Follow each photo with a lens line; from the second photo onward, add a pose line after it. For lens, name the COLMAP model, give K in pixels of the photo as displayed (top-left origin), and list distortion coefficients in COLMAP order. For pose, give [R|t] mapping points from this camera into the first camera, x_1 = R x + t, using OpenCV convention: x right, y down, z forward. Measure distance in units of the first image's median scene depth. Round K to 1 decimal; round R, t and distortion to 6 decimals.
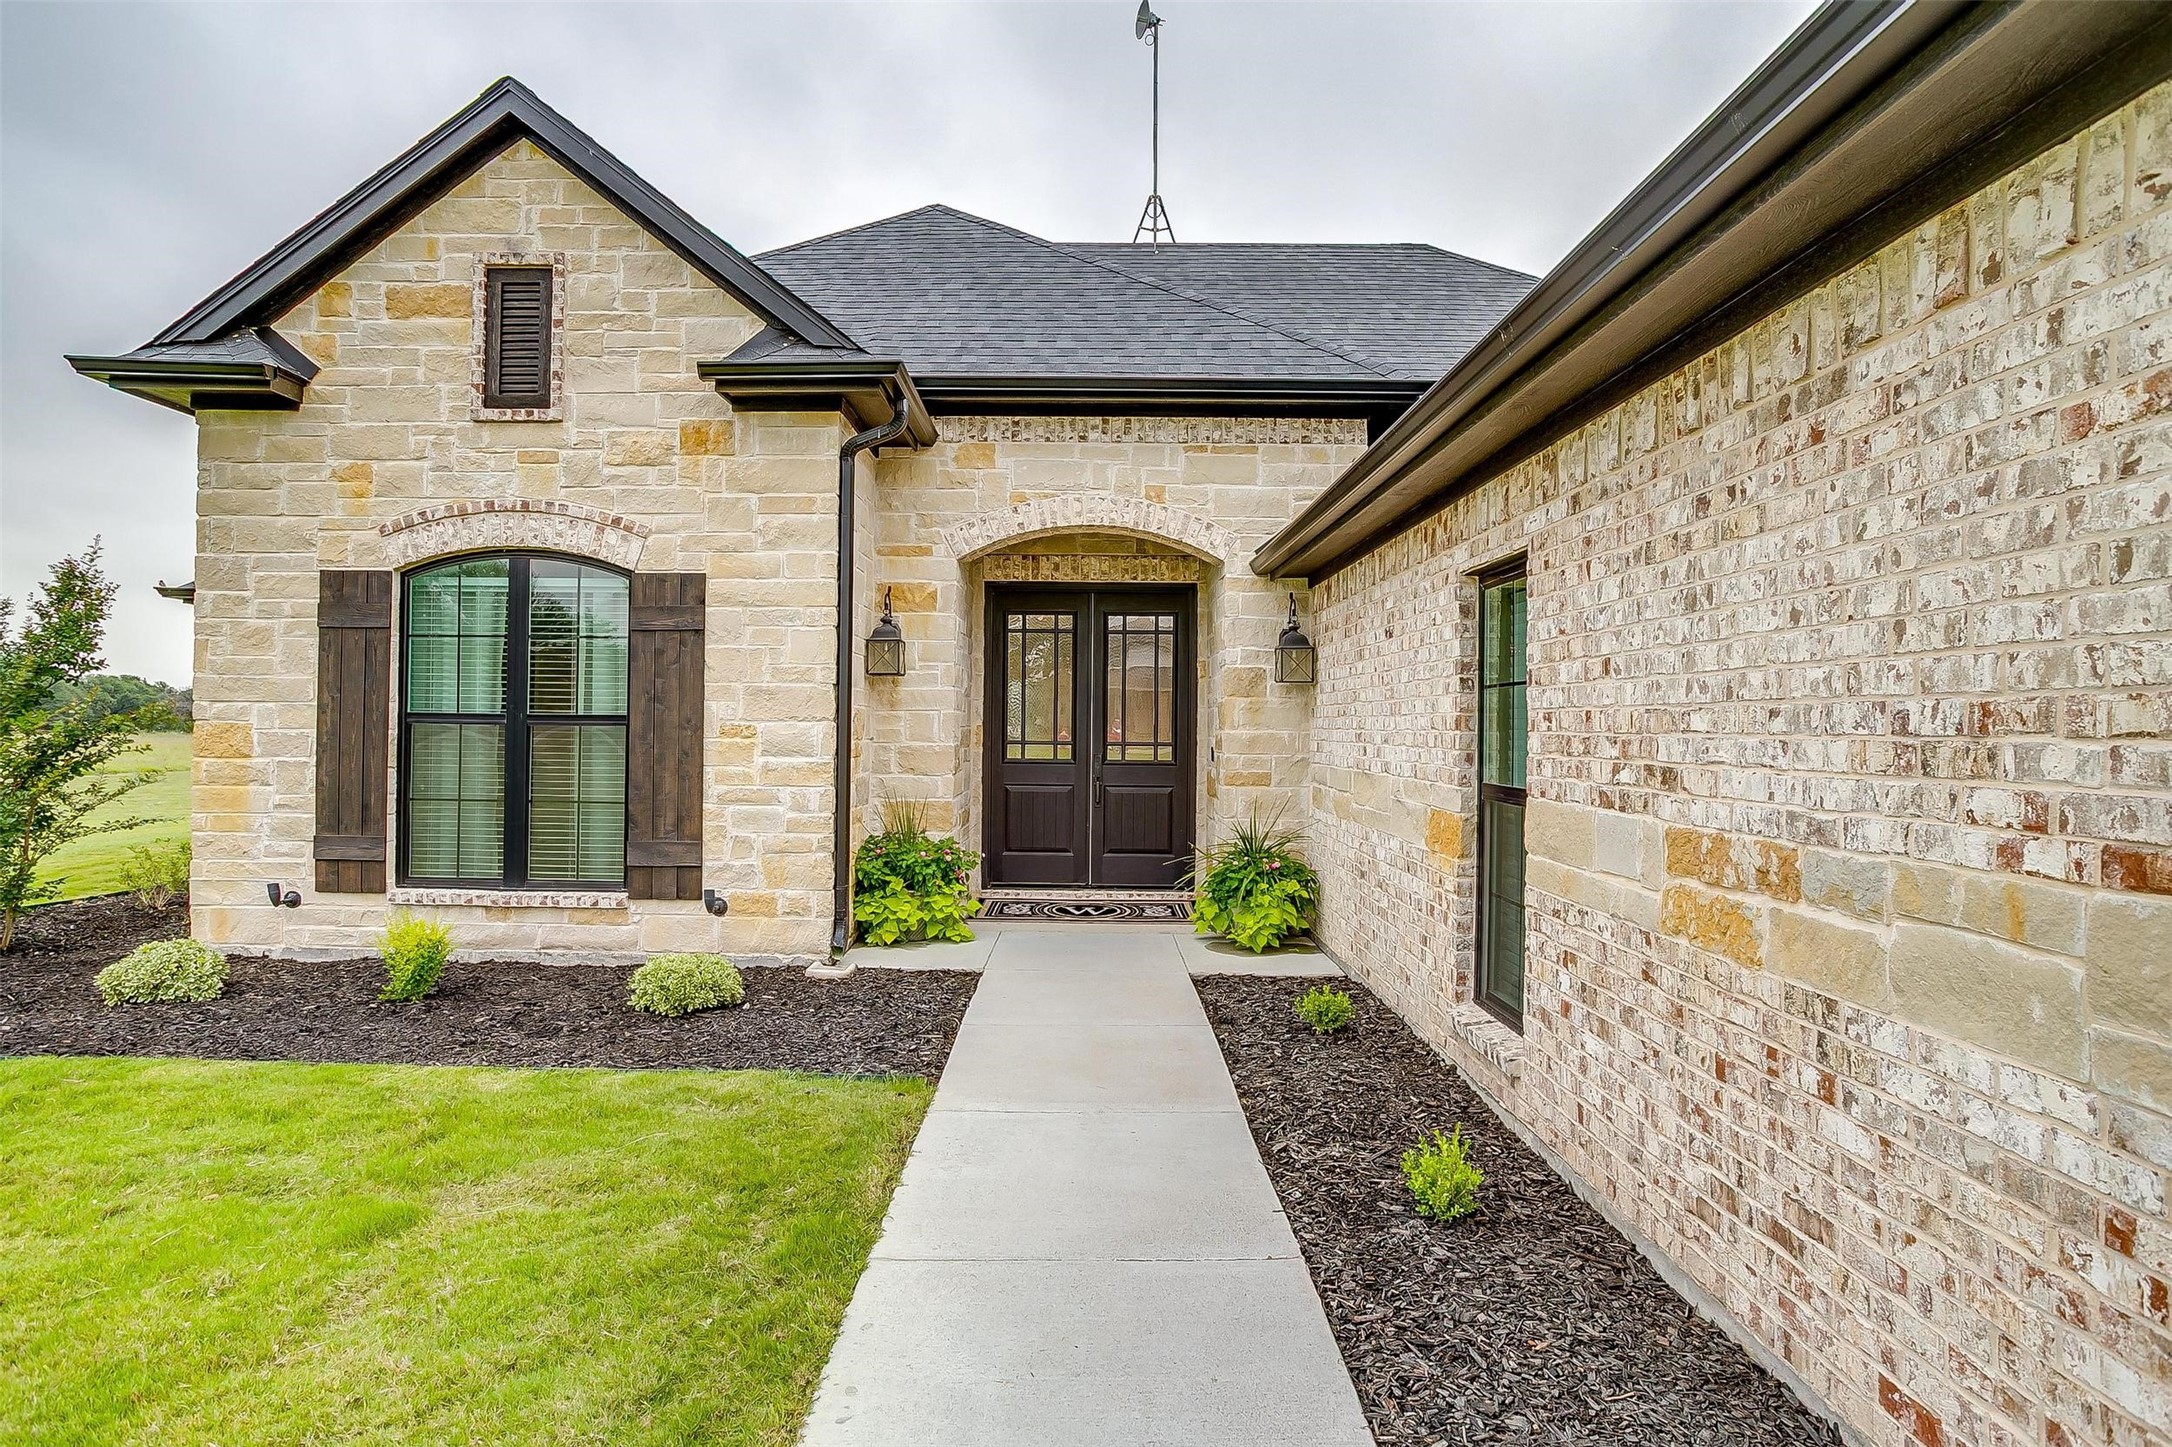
lens RADIAL K [[1247.4, 0, 1097.9], [0, 1247.4, 715.6], [0, 0, 1]] dist [-0.030654, 0.006601]
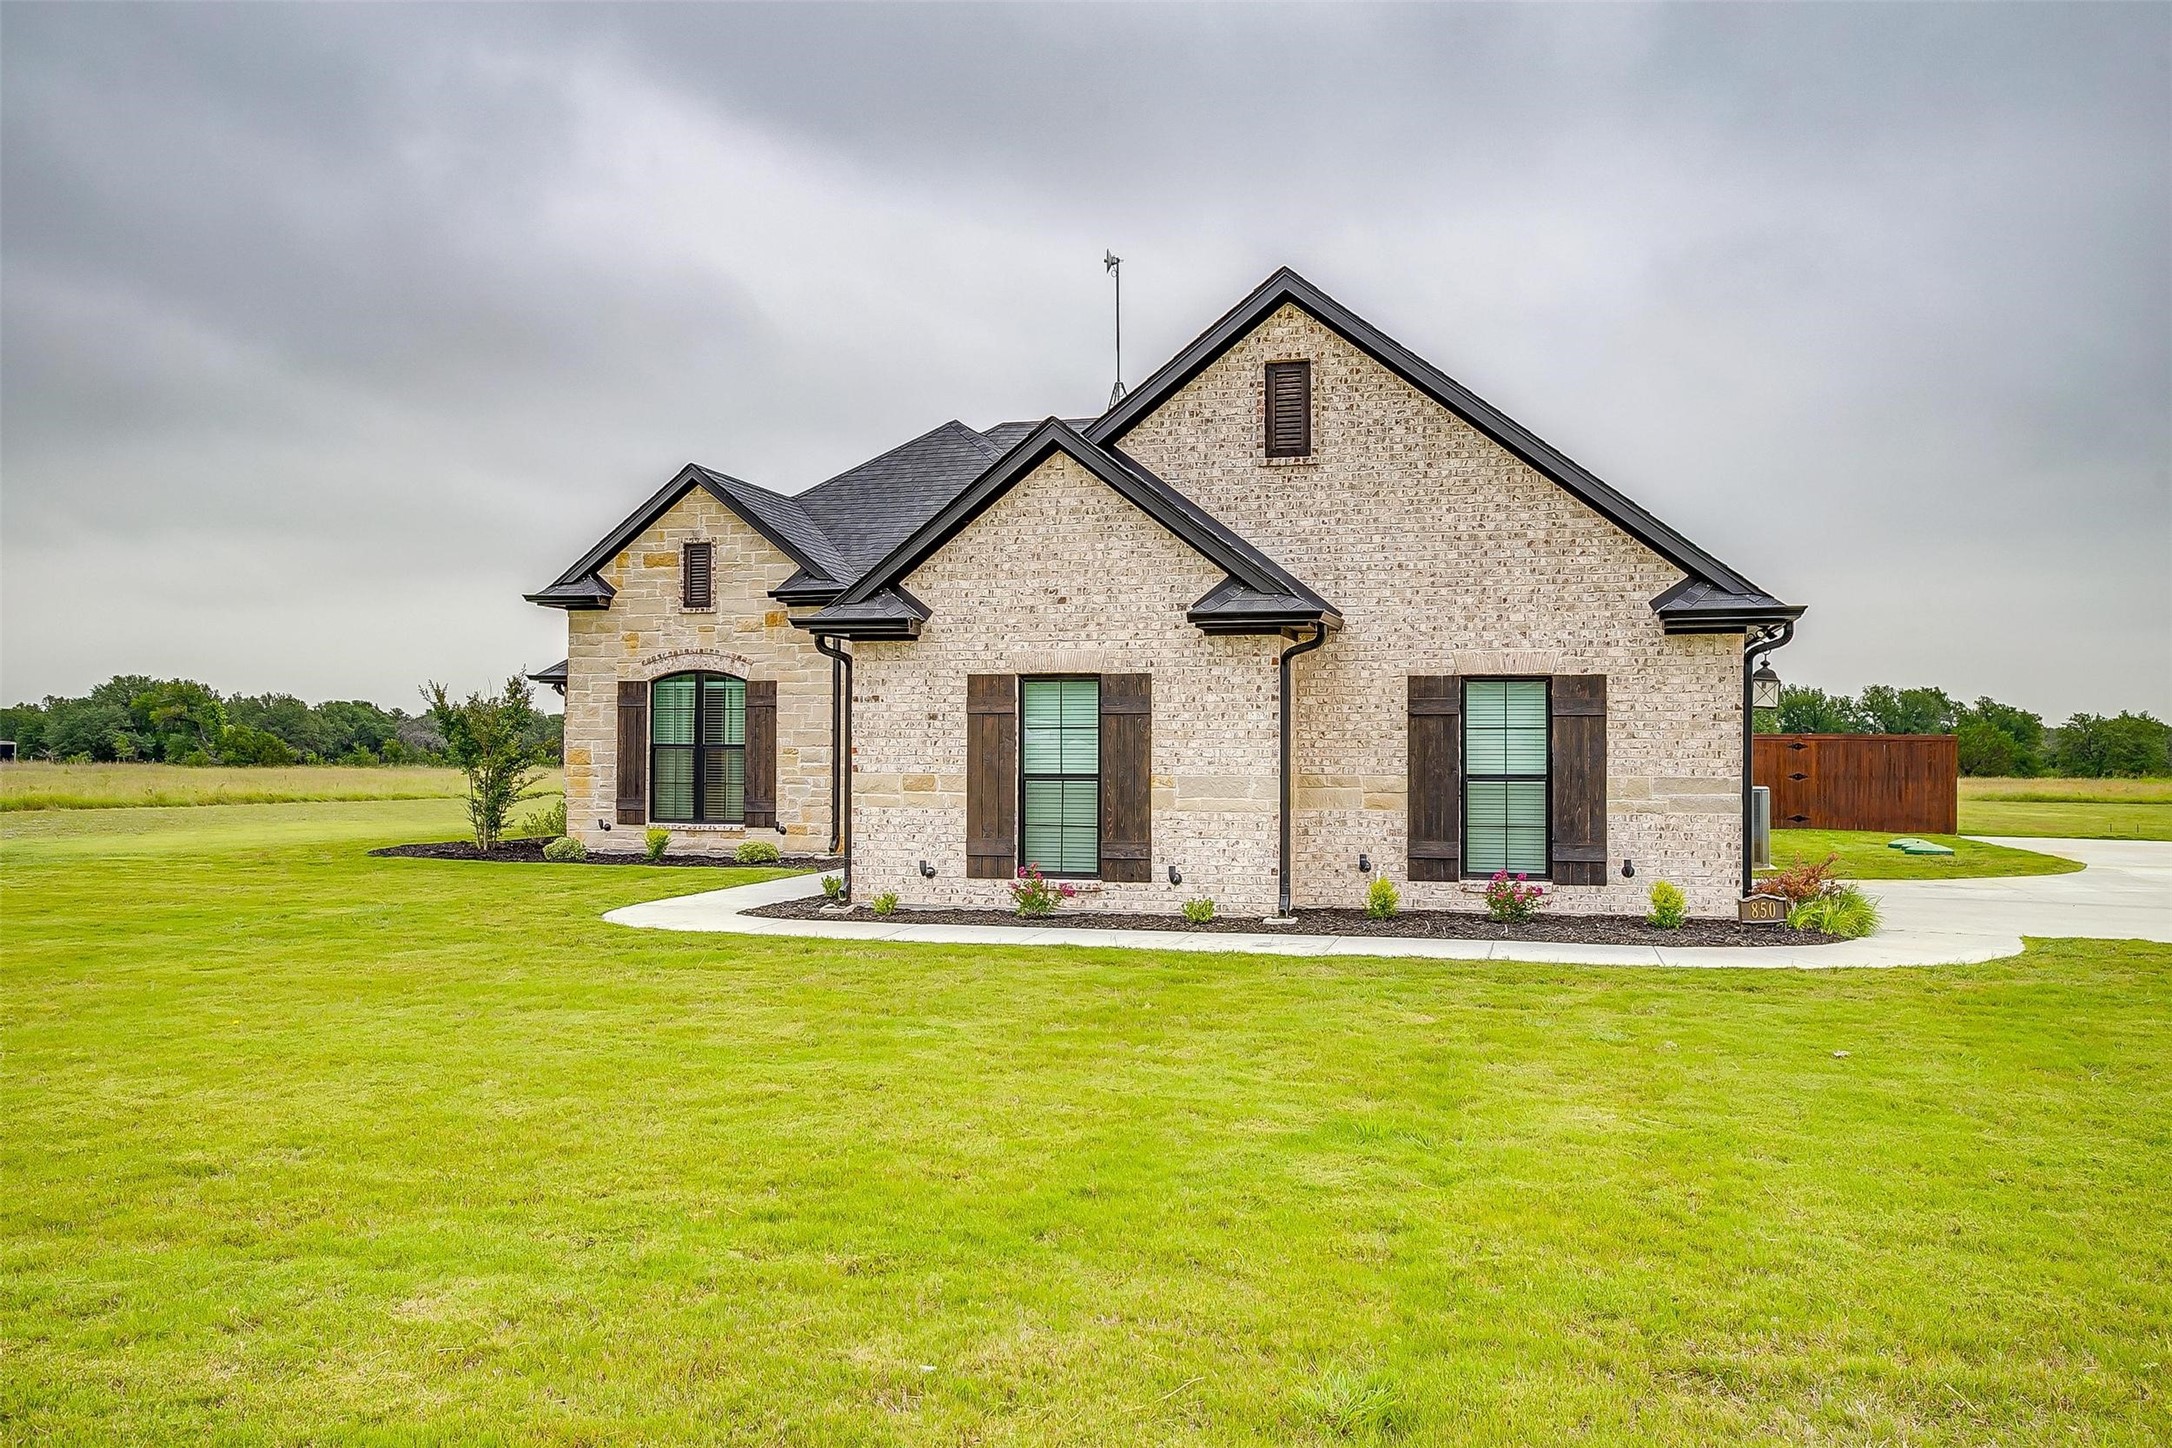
lens RADIAL K [[1770.7, 0, 1082.5], [0, 1770.7, 730.4], [0, 0, 1]] dist [-0.005470, -0.002765]
pose [[0.963381, -0.008585, -0.267999, 1.050011], [0.007072, 0.999953, -0.006610, -0.000369], [0.268043, 0.004472, 0.963396, -1.883641]]
